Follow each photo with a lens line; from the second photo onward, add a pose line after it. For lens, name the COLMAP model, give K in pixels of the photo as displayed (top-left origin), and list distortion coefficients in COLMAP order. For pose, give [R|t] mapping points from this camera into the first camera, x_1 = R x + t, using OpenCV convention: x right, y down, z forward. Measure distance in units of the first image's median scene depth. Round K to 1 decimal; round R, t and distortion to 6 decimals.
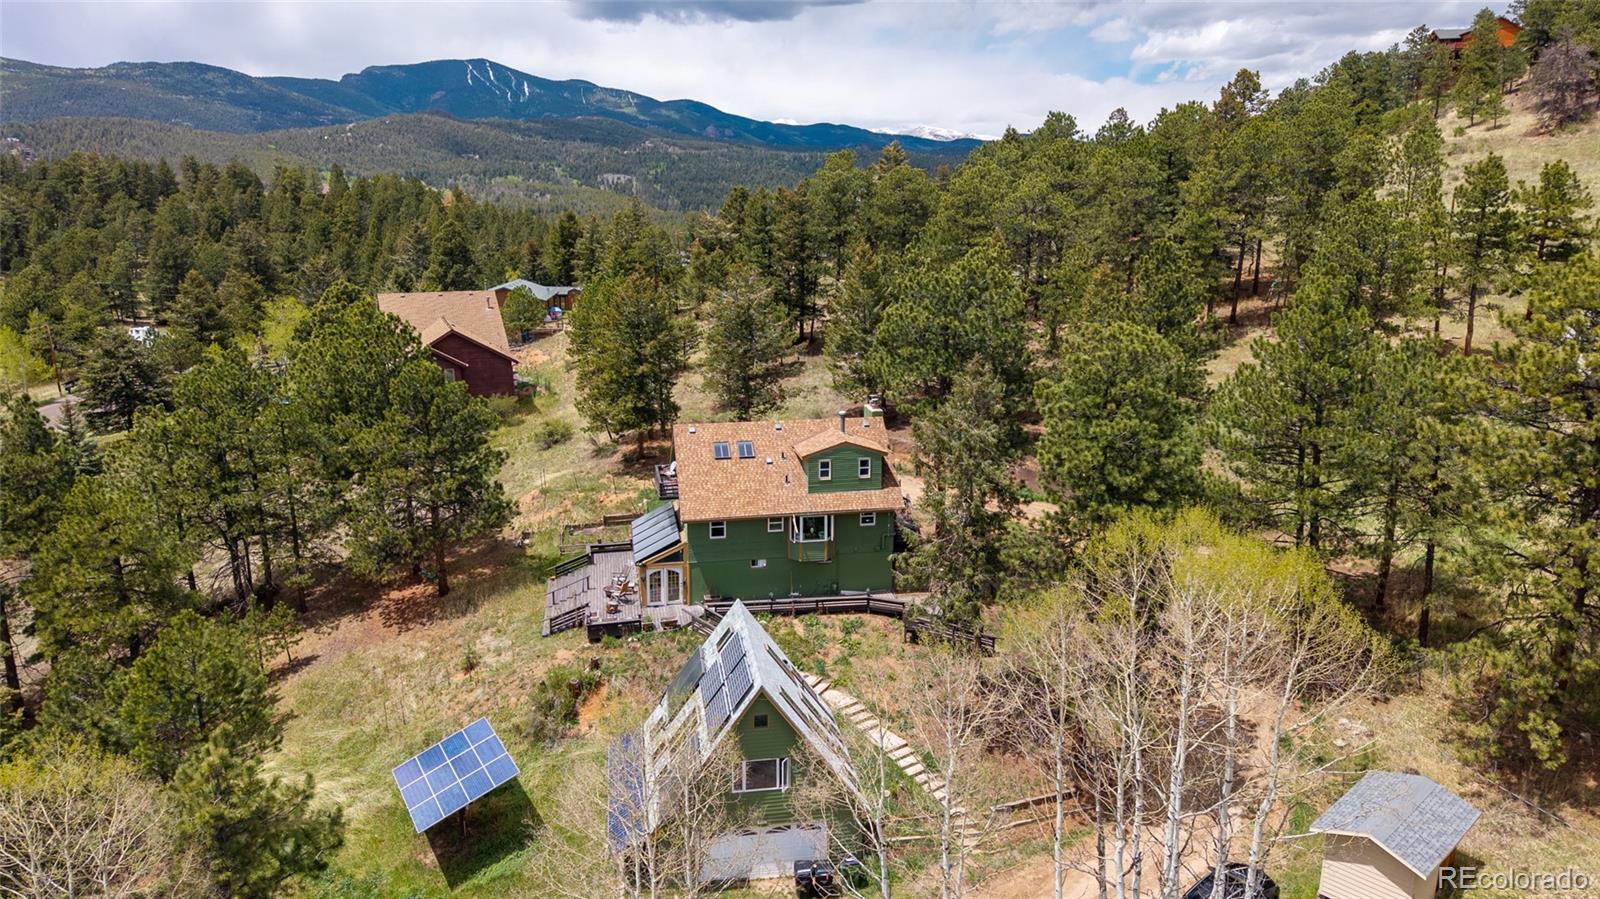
lens RADIAL K [[1077.8, 0, 797.4], [0, 1077.8, 405.0], [0, 0, 1]] dist [0.035367, -0.001020]
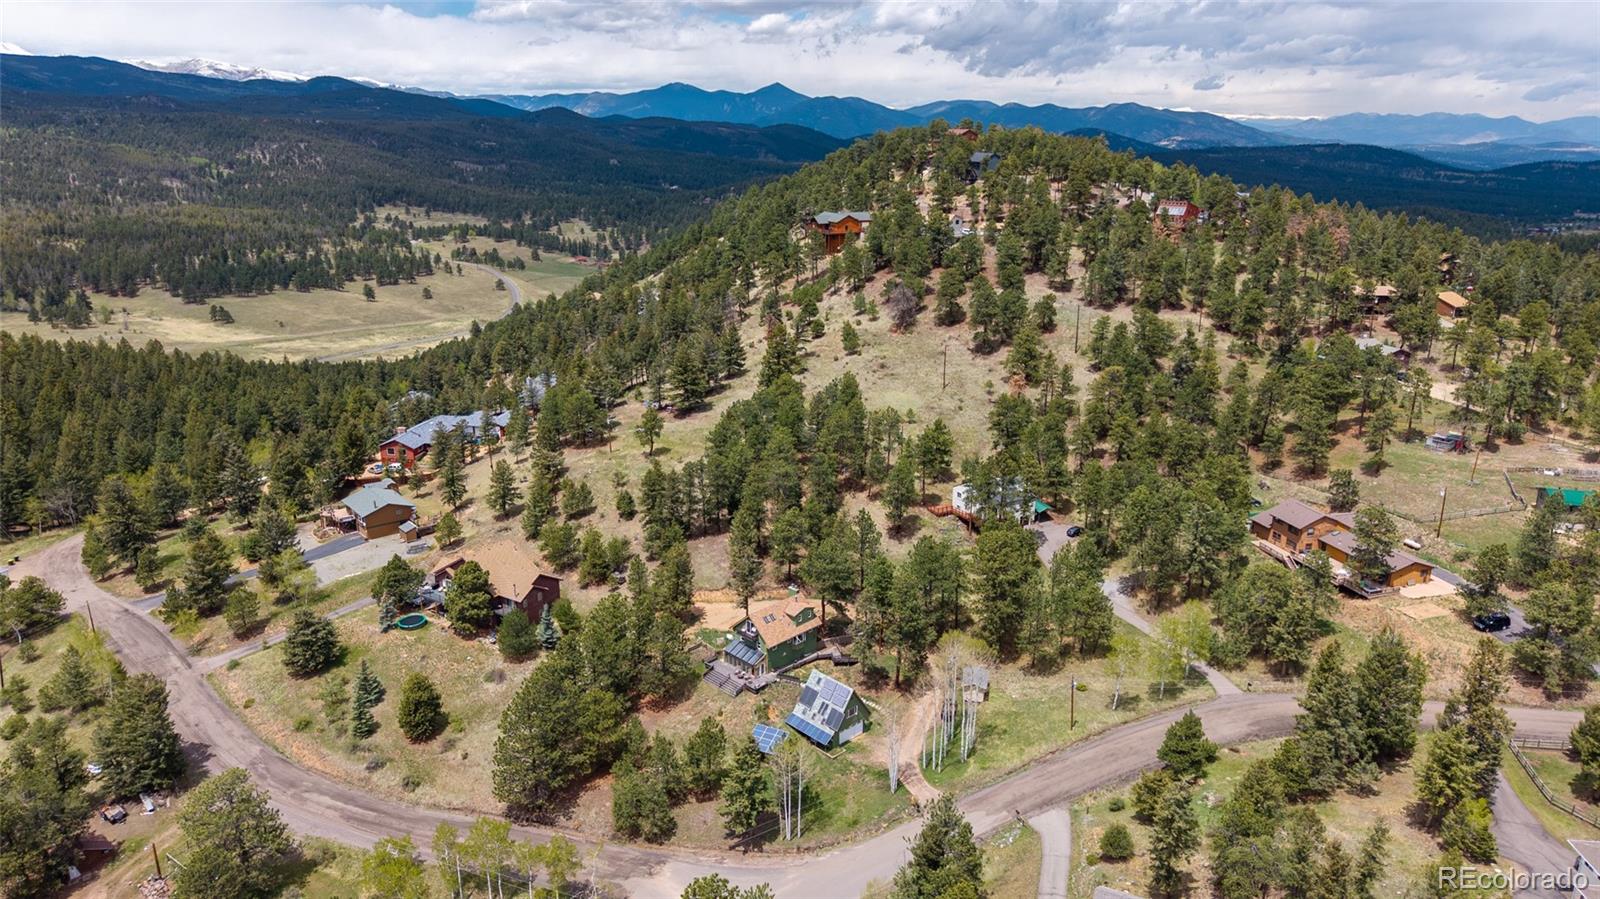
lens RADIAL K [[1097.1, 0, 800.0], [0, 1097.1, 449.5], [0, 0, 1]] dist [0.038560, -0.045947]
pose [[0.831352, -0.153708, 0.534067, -1.545442], [0.108182, 0.987367, 0.115768, -0.765527], [-0.545114, -0.038468, 0.837479, -1.554450]]
